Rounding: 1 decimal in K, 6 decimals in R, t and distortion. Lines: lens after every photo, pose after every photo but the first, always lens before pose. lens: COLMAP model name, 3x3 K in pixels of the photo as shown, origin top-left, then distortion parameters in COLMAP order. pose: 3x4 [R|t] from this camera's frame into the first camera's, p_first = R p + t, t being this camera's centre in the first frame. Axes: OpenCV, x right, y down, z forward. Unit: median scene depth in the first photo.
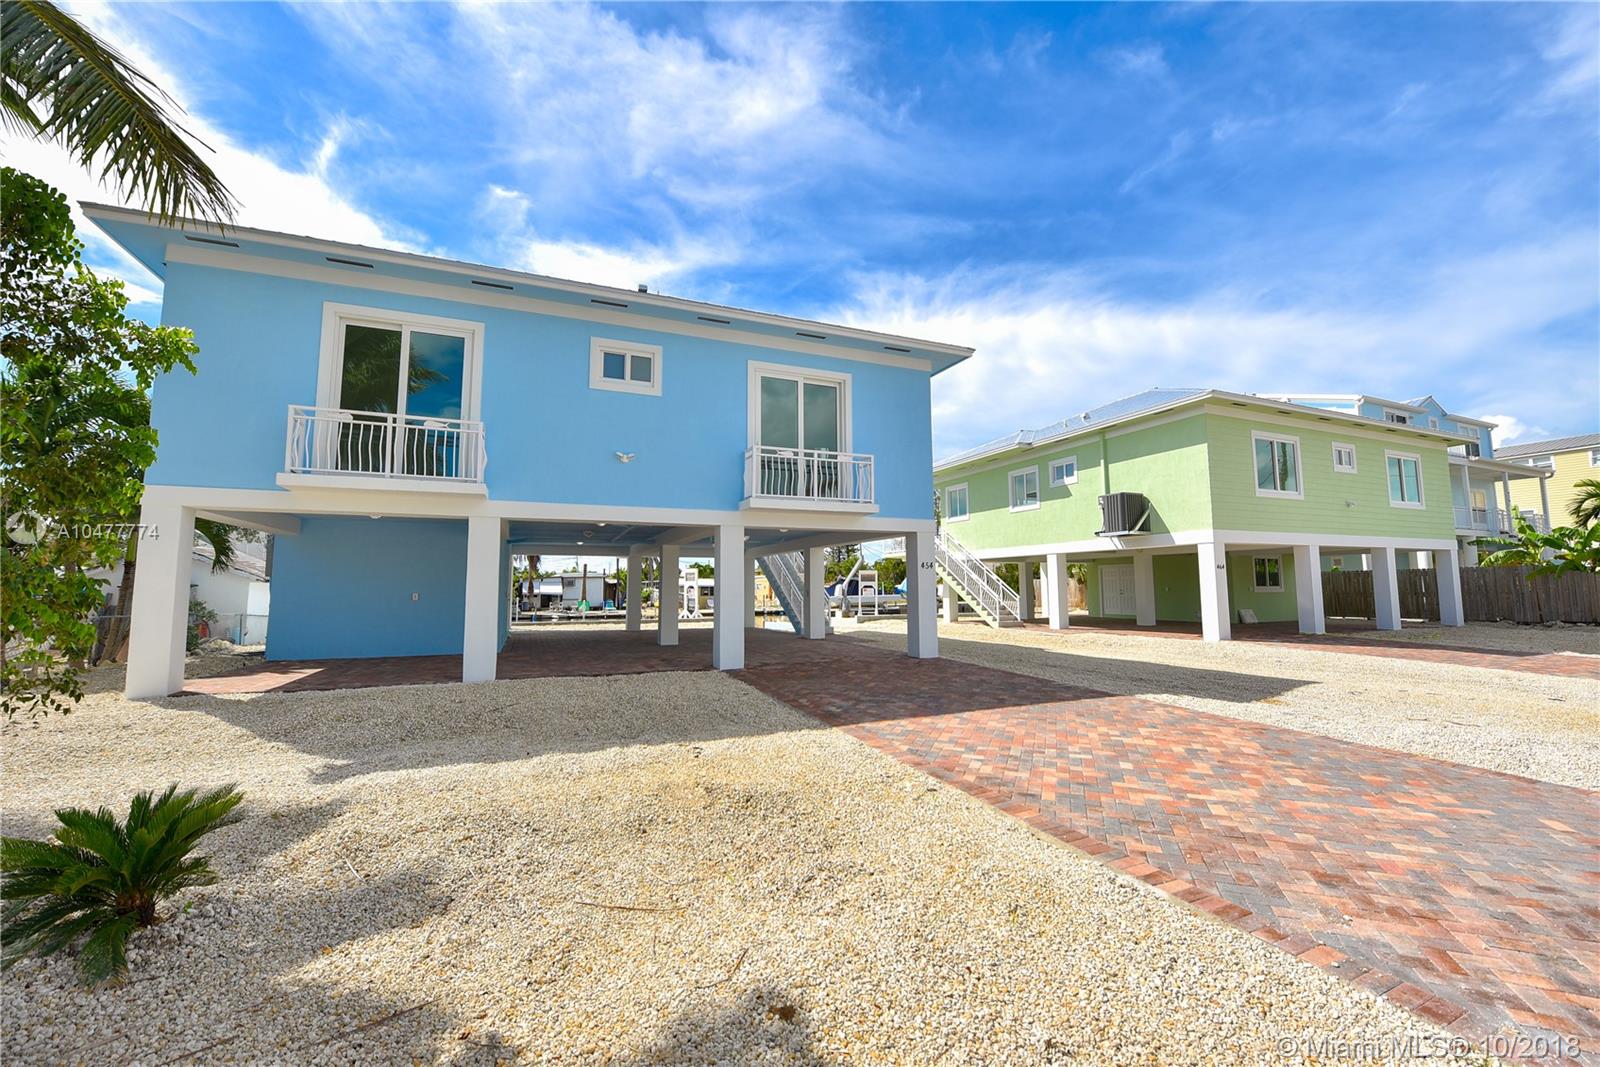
lens RADIAL K [[632.5, 0, 811.1], [0, 632.5, 529.8], [0, 0, 1]] dist [-0.020475, -0.000245]
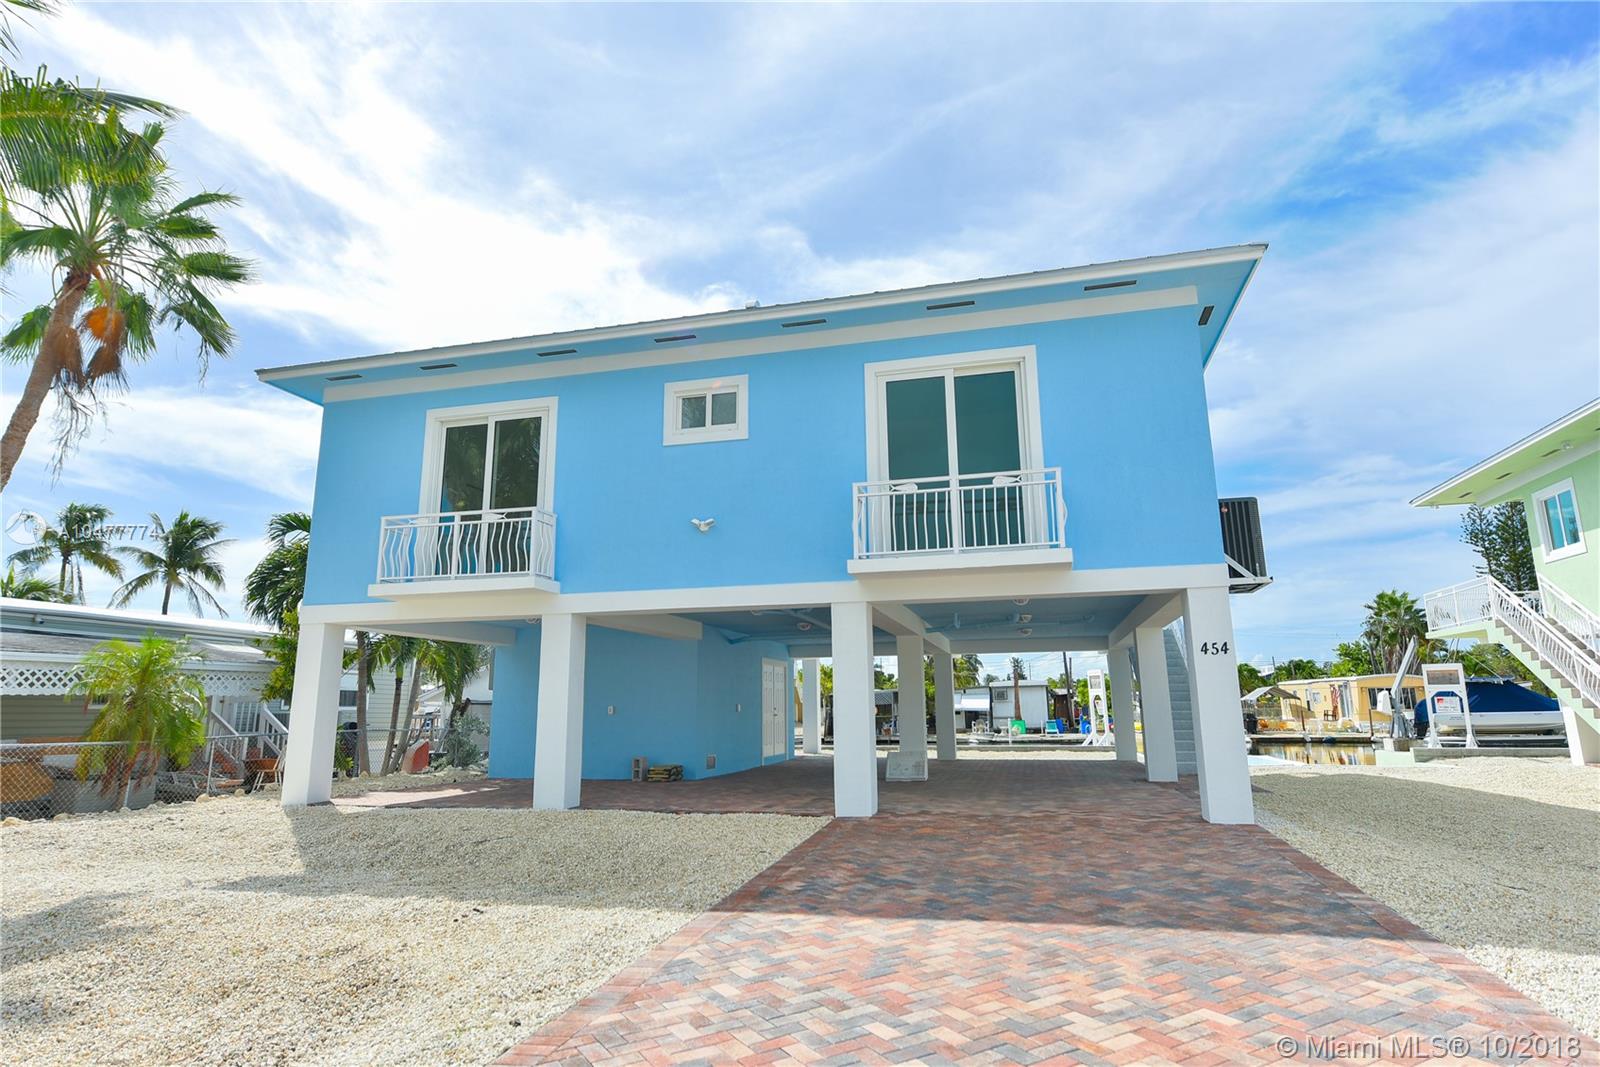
lens RADIAL K [[881.2, 0, 808.3], [0, 881.2, 530.8], [0, 0, 1]] dist [0.004222, -0.001785]
pose [[0.789398, -0.123975, -0.601233, 0.429108], [0.062831, 0.990569, -0.121761, 0.030609], [0.610658, 0.058342, 0.789743, 0.209821]]
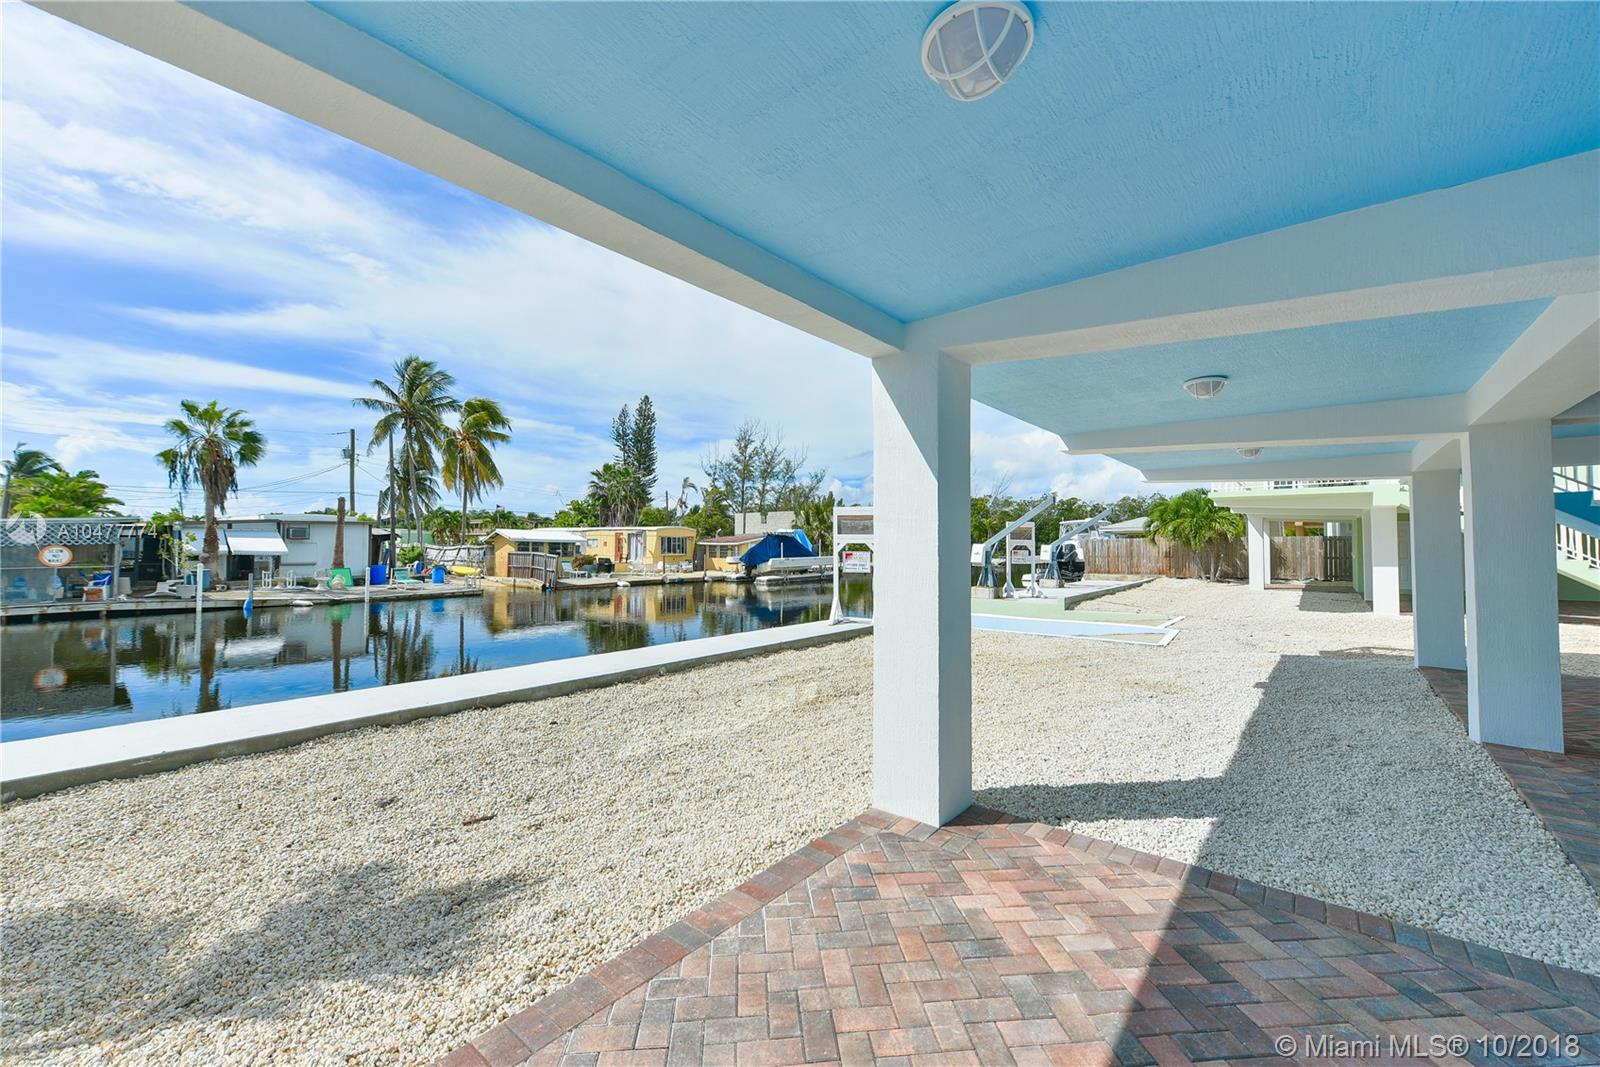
lens RADIAL K [[626.6, 0, 799.4], [0, 626.6, 524.8], [0, 0, 1]] dist [0.002658, -0.000584]
pose [[0.891998, 0.023578, 0.451424, -1.233052], [-0.051083, 0.997500, 0.048838, 0.150180], [-0.449144, -0.066623, 0.890972, 1.714935]]
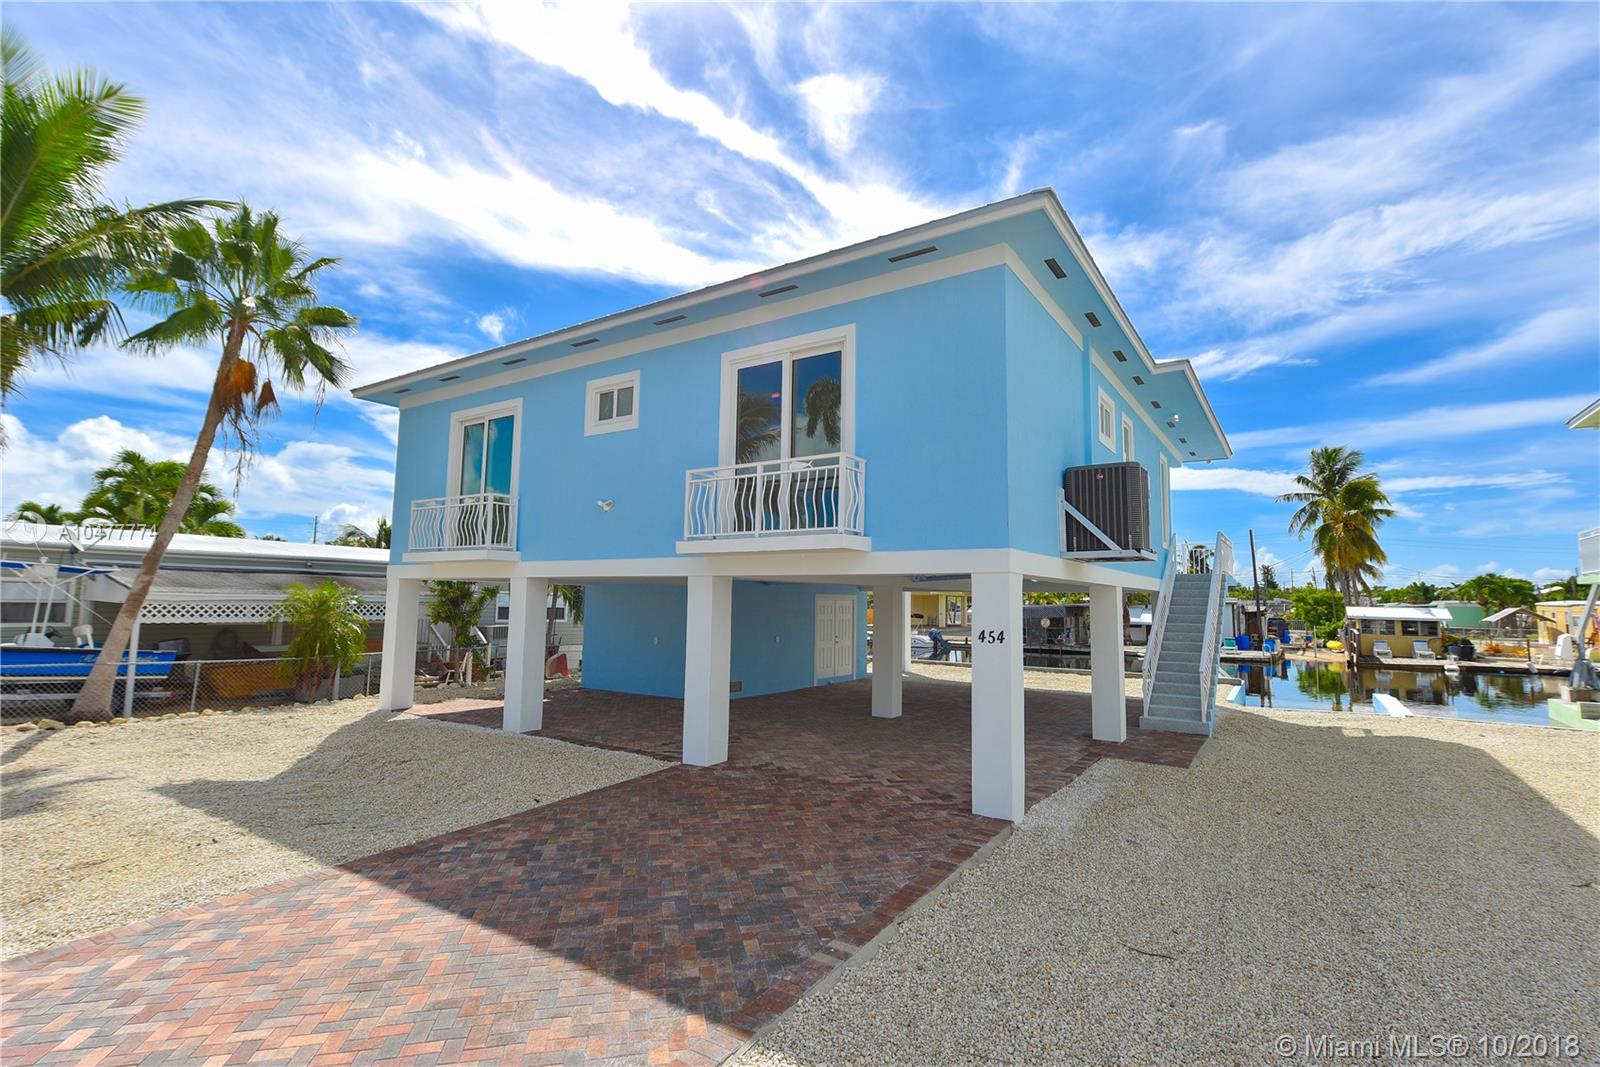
lens RADIAL K [[745.5, 0, 811.0], [0, 745.5, 535.5], [0, 0, 1]] dist [0.001137, -0.001706]
pose [[0.544406, -0.061542, -0.836561, 0.708936], [0.059325, 0.997632, -0.034784, -0.015930], [0.836721, -0.030693, 0.546768, 0.619522]]
